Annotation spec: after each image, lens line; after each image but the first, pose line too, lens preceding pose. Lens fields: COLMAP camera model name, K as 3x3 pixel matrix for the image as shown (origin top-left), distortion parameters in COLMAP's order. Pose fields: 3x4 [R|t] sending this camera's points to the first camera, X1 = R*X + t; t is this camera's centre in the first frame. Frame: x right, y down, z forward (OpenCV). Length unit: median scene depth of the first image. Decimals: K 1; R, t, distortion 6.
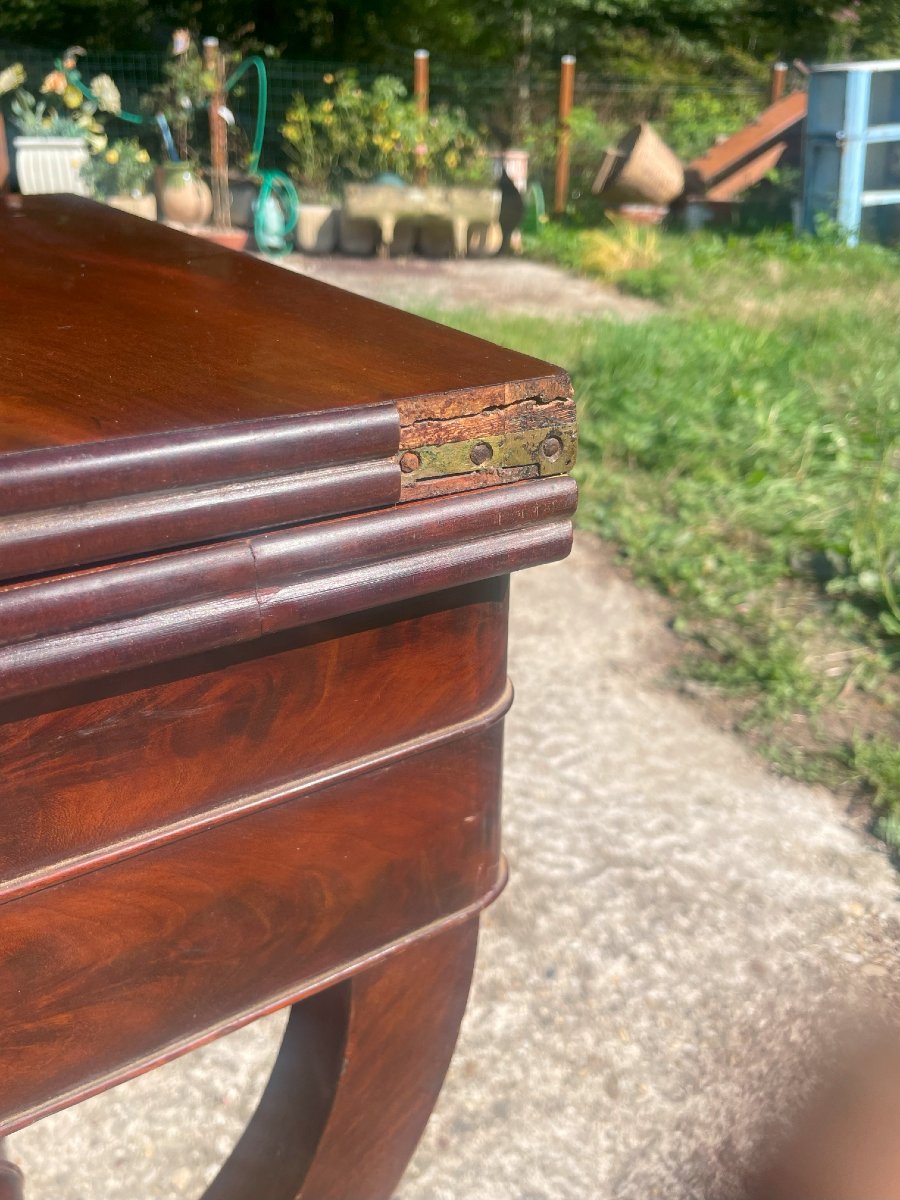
lens RADIAL K [[939.7, 0, 465.5], [0, 939.7, 589.9], [0, 0, 1]] dist [0.072350, -0.106762]
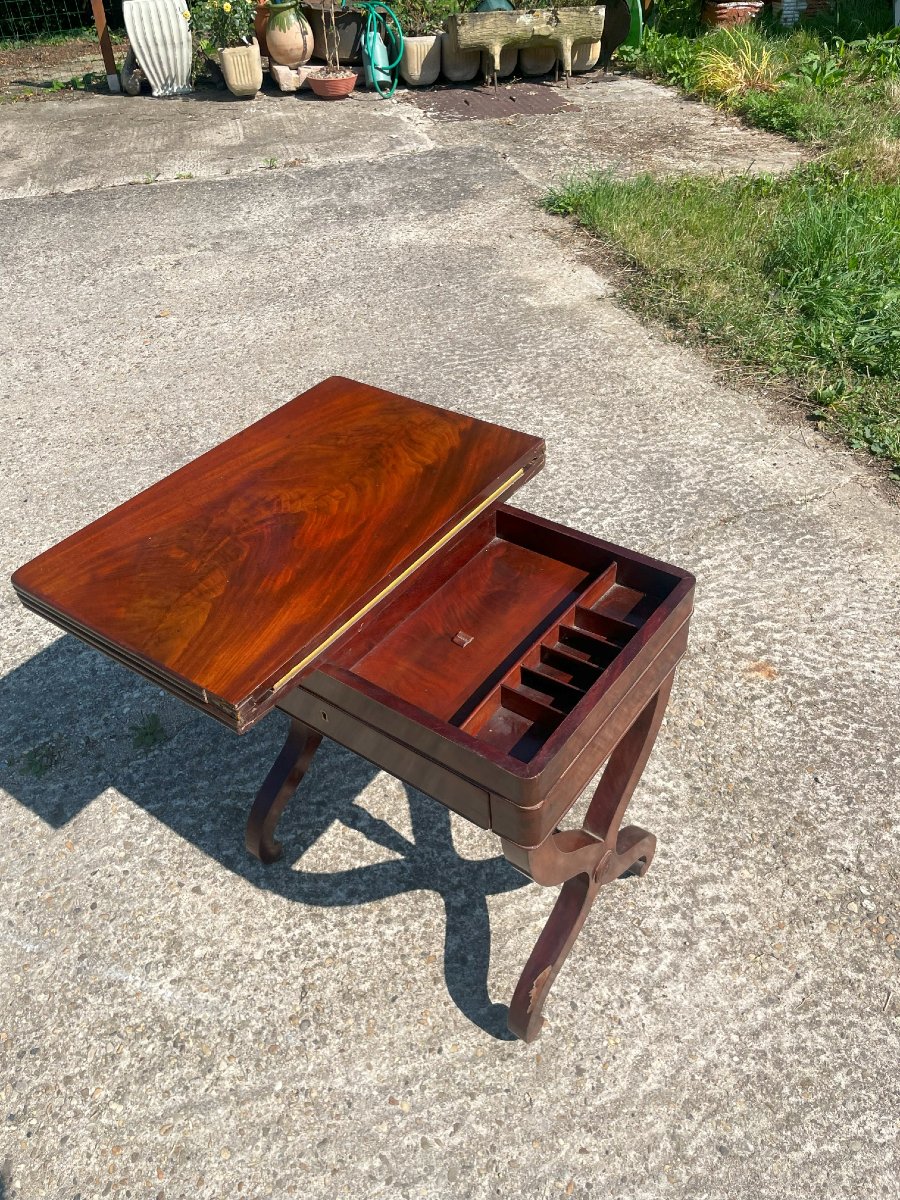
lens RADIAL K [[939.7, 0, 464.0], [0, 939.7, 589.4], [0, 0, 1]] dist [0.072350, -0.106762]
pose [[0.997341, -0.072205, -0.009865, -0.146501], [0.072438, 0.967409, 0.242637, -0.081815], [-0.007976, -0.242706, 0.970067, -0.110983]]
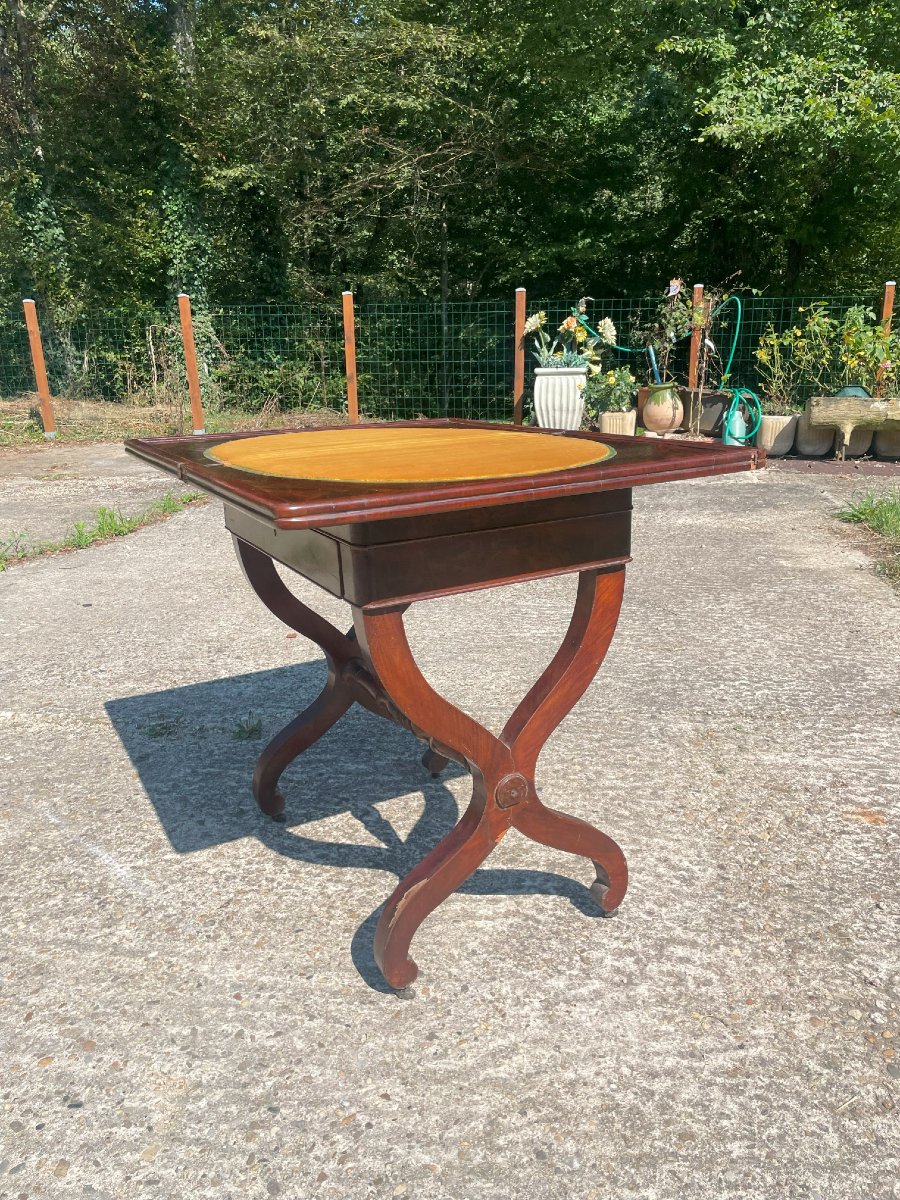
lens RADIAL K [[939.7, 0, 468.0], [0, 939.7, 605.0], [0, 0, 1]] dist [0.072350, -0.106762]
pose [[0.918712, 0.068943, -0.388863, -0.044686], [-0.139463, 0.977842, -0.156125, 0.040909], [0.369483, 0.197666, 0.907971, -0.108274]]
